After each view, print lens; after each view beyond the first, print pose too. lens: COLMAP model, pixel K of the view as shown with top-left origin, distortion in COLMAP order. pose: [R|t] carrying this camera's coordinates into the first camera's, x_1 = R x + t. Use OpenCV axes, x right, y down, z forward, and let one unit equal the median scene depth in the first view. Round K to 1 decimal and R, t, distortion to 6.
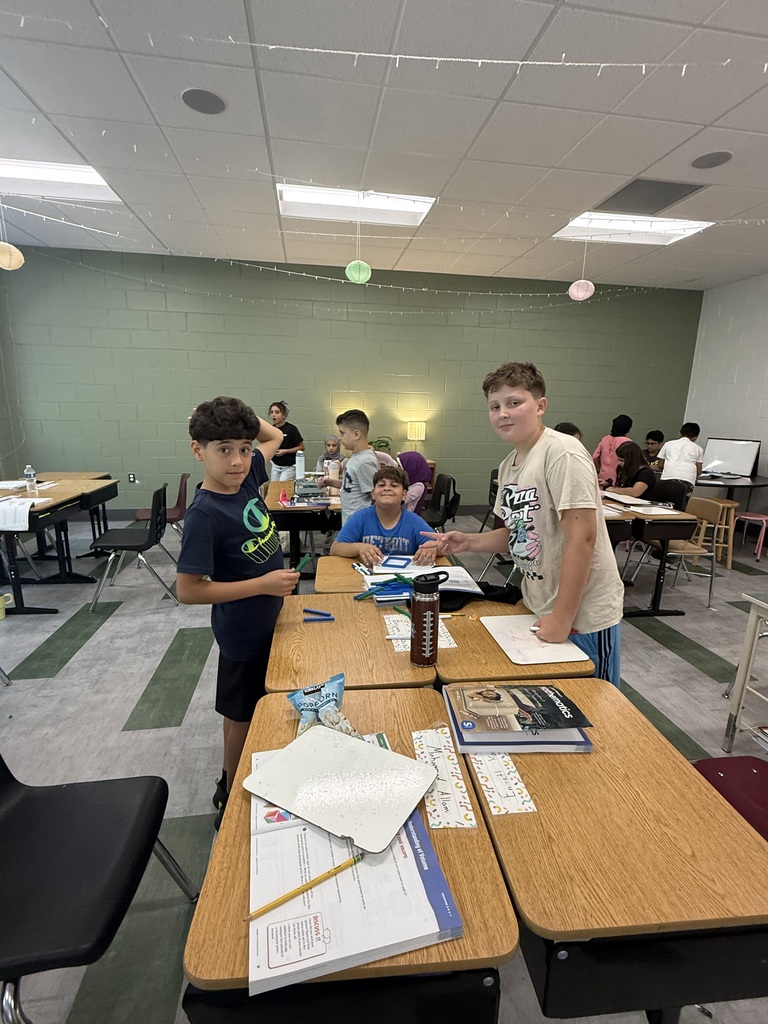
lens RADIAL K [[473.6, 0, 384.0], [0, 473.6, 512.0], [0, 0, 1]] dist [0.000808, 0.000057]
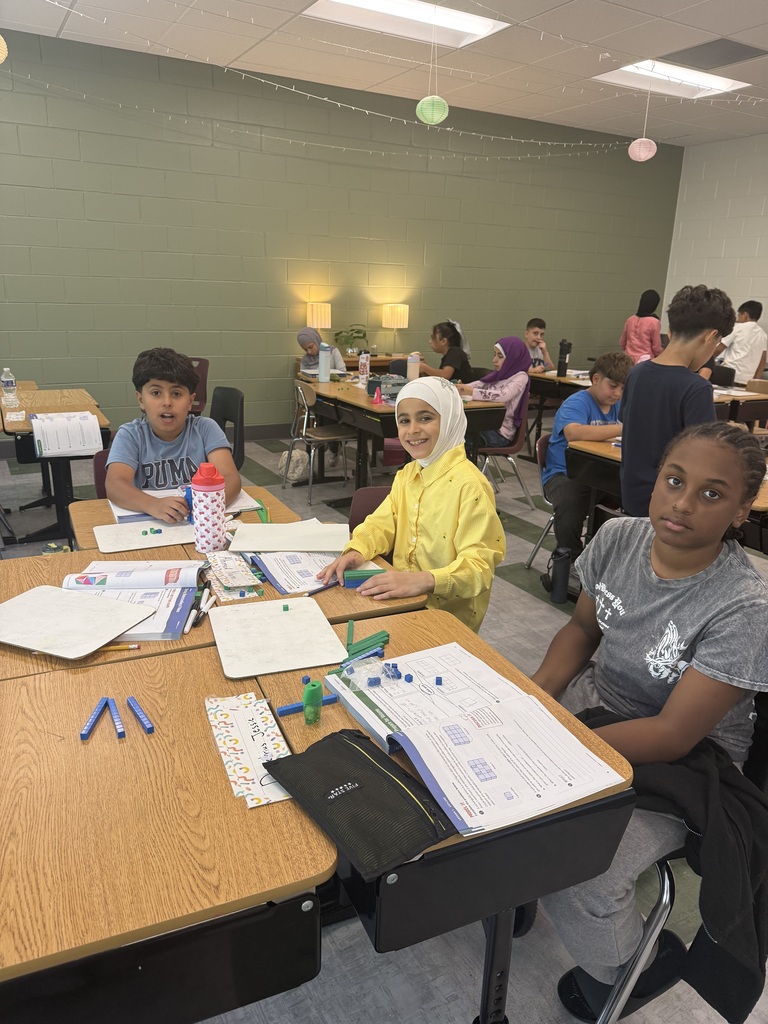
lens RADIAL K [[743.4, 0, 384.0], [0, 743.4, 512.0], [0, 0, 1]] dist [-0.004681, -0.004599]
pose [[0.932710, -0.099285, 0.346690, -0.576940], [0.071572, 0.993195, 0.091880, 0.040294], [-0.353453, -0.060885, 0.933469, -0.158904]]
